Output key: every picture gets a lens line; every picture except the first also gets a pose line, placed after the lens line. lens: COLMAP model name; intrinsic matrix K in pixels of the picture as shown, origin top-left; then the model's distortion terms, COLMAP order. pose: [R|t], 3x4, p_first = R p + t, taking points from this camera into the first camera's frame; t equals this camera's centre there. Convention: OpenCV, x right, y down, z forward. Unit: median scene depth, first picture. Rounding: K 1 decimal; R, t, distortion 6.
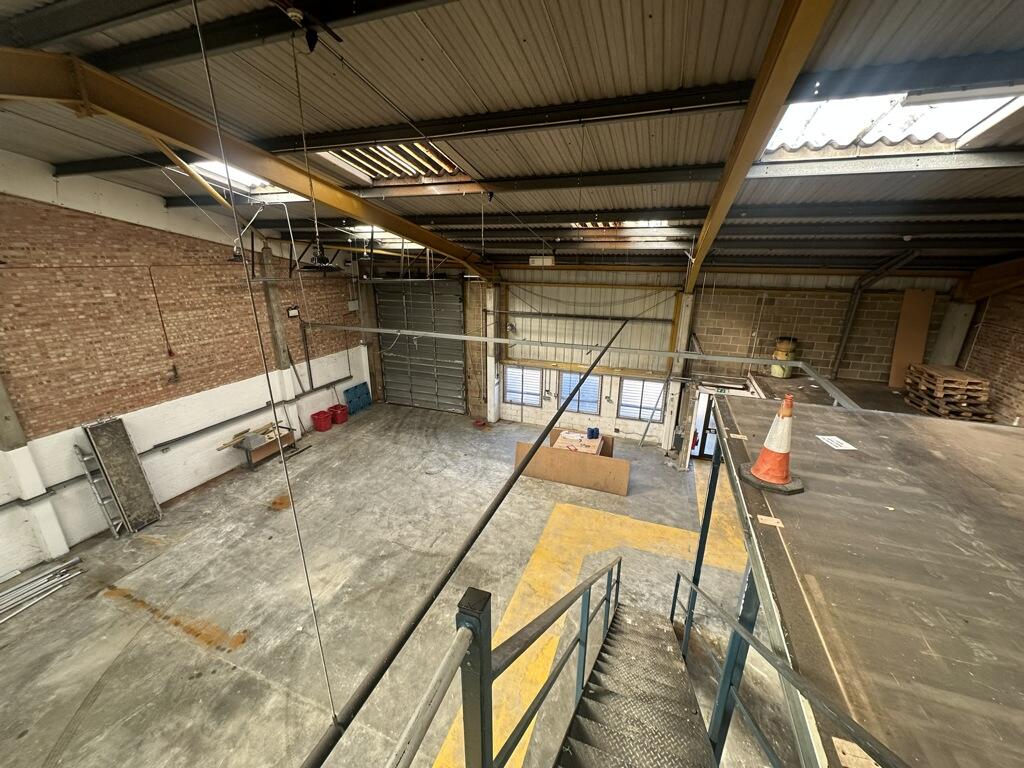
lens RADIAL K [[408.8, 0, 512.4], [0, 408.8, 385.8], [0, 0, 1]] dist [-0.001501, -0.000306]
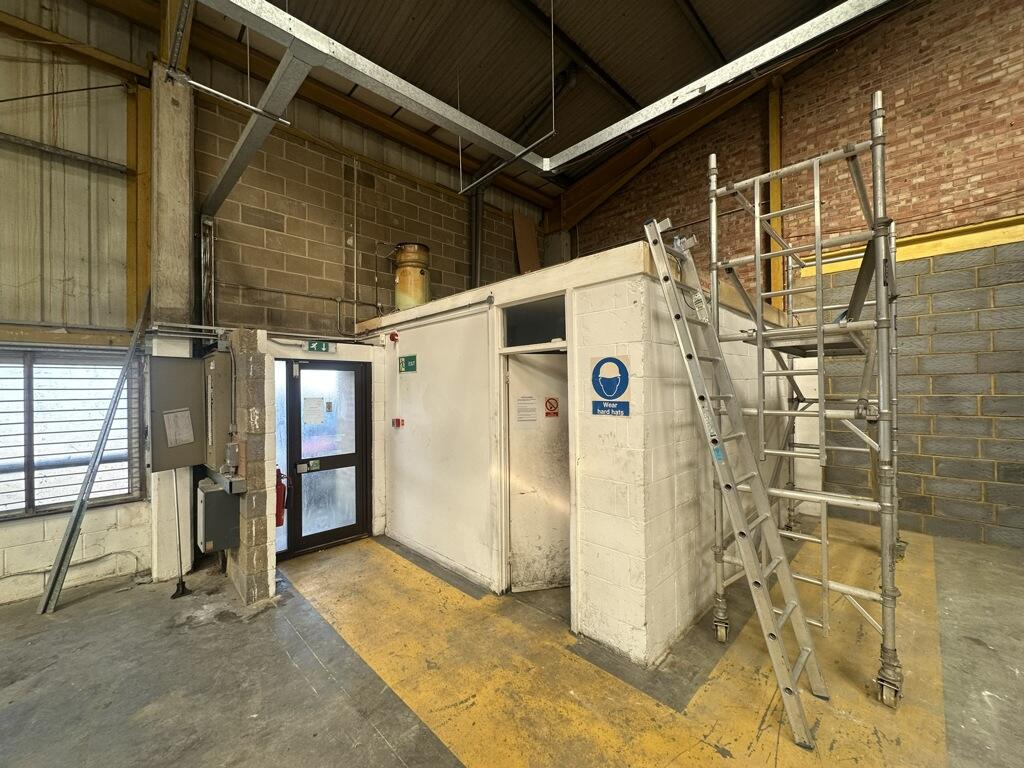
lens RADIAL K [[408.8, 0, 514.7], [0, 408.8, 383.1], [0, 0, 1]] dist [-0.001501, -0.000306]
pose [[0.423032, -0.003972, 0.906106, 0.210484], [0.294854, 0.946169, -0.133511, 0.132480], [-0.856799, 0.323649, 0.401431, 0.612862]]
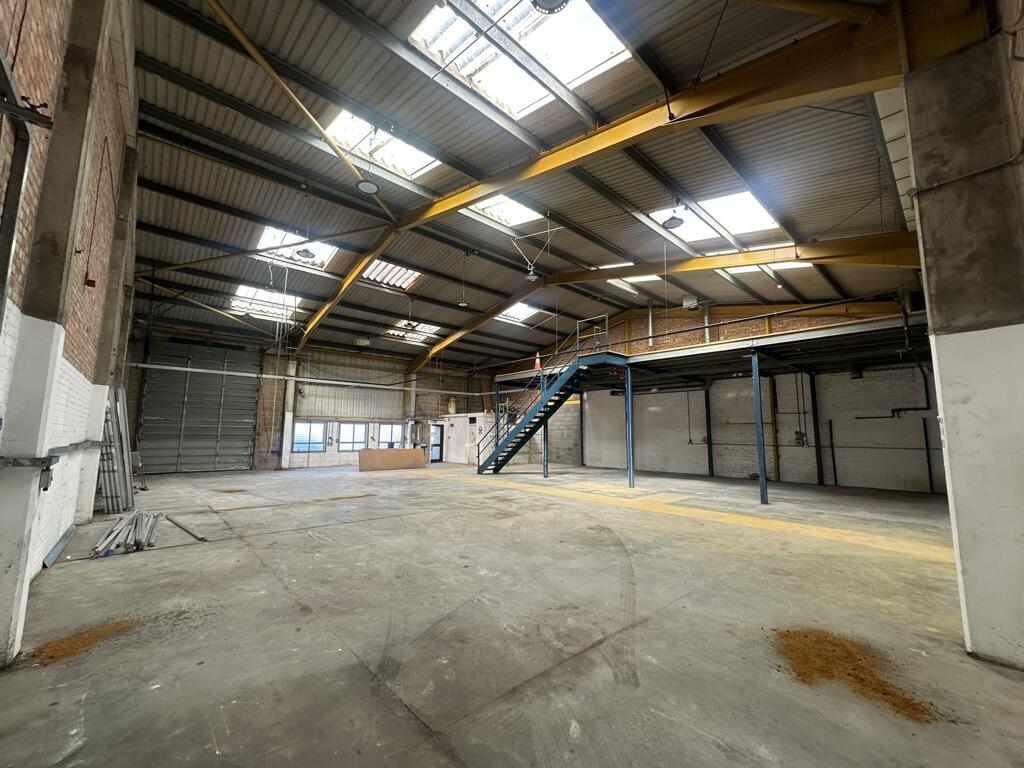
lens RADIAL K [[408.8, 0, 508.0], [0, 408.8, 383.6], [0, 0, 1]] dist [-0.001501, -0.000306]
pose [[0.460630, 0.104287, 0.881444, -0.932580], [0.270827, 0.929202, -0.251467, 0.375981], [-0.845265, 0.354553, 0.399775, -0.121282]]
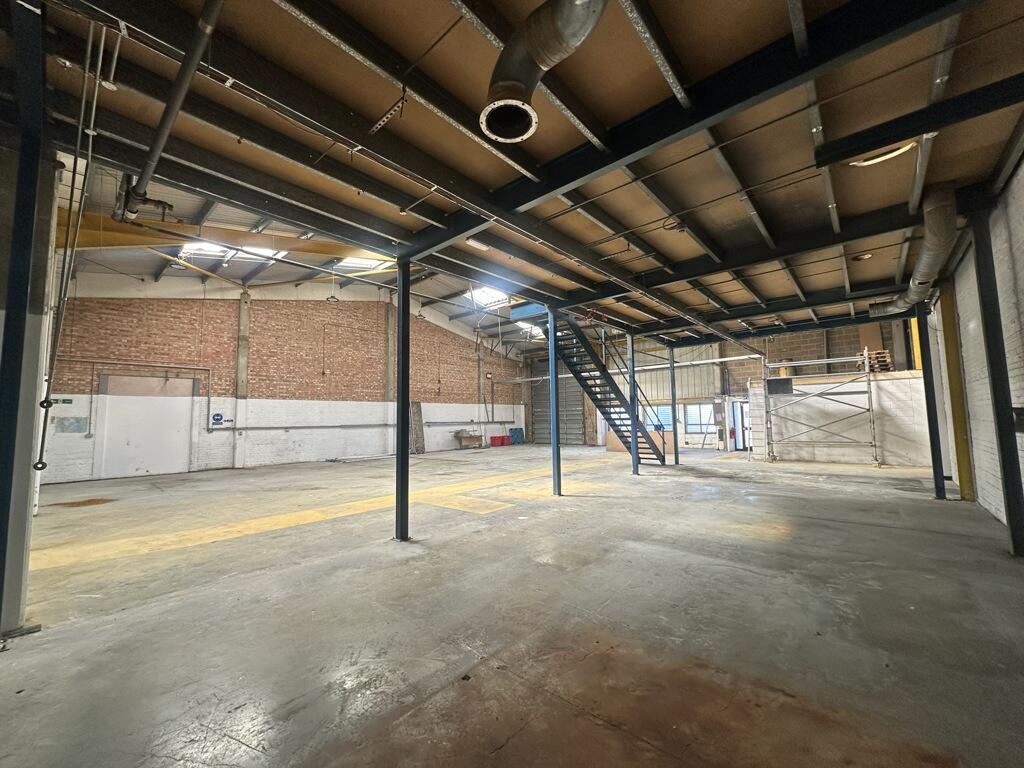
lens RADIAL K [[408.8, 0, 510.2], [0, 408.8, 384.0], [0, 0, 1]] dist [-0.001501, -0.000306]
pose [[0.931826, -0.055263, -0.358672, 0.214159], [-0.087277, 0.925204, -0.369298, 0.521253], [0.352254, 0.375425, 0.857306, -0.534812]]
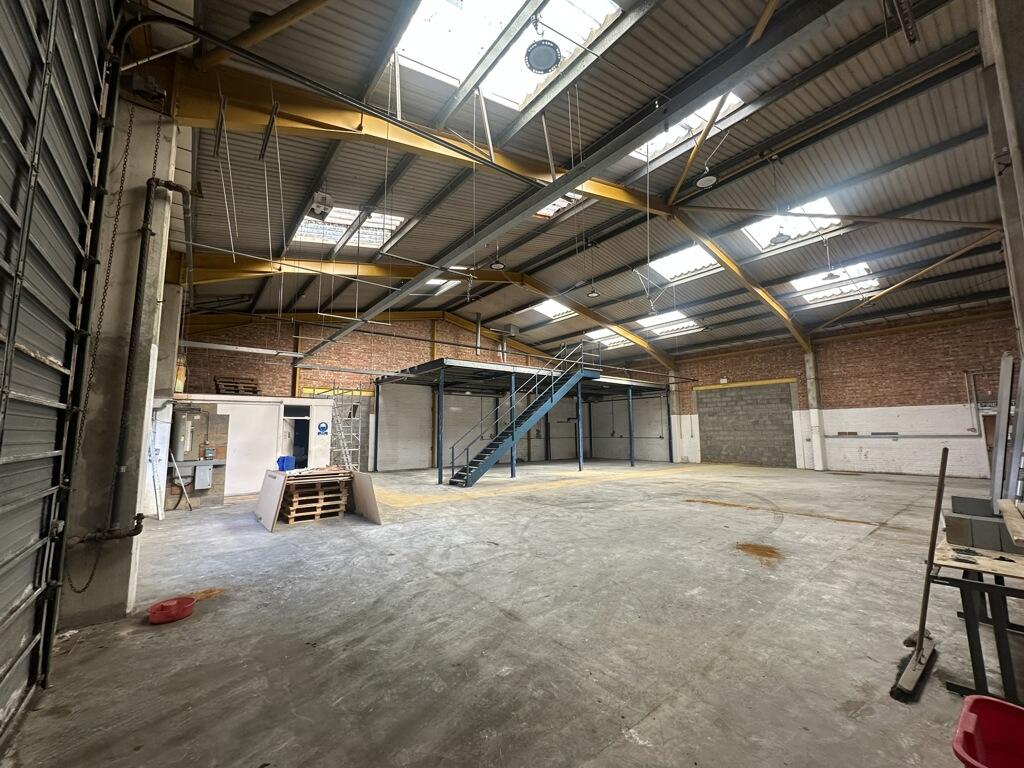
lens RADIAL K [[408.8, 0, 513.9], [0, 408.8, 383.0], [0, 0, 1]] dist [-0.001501, -0.000306]
pose [[-0.854066, 0.061180, 0.516555, -0.445679], [0.162337, 0.974809, 0.152950, -0.053381], [-0.494185, 0.214485, -0.842483, 1.204530]]
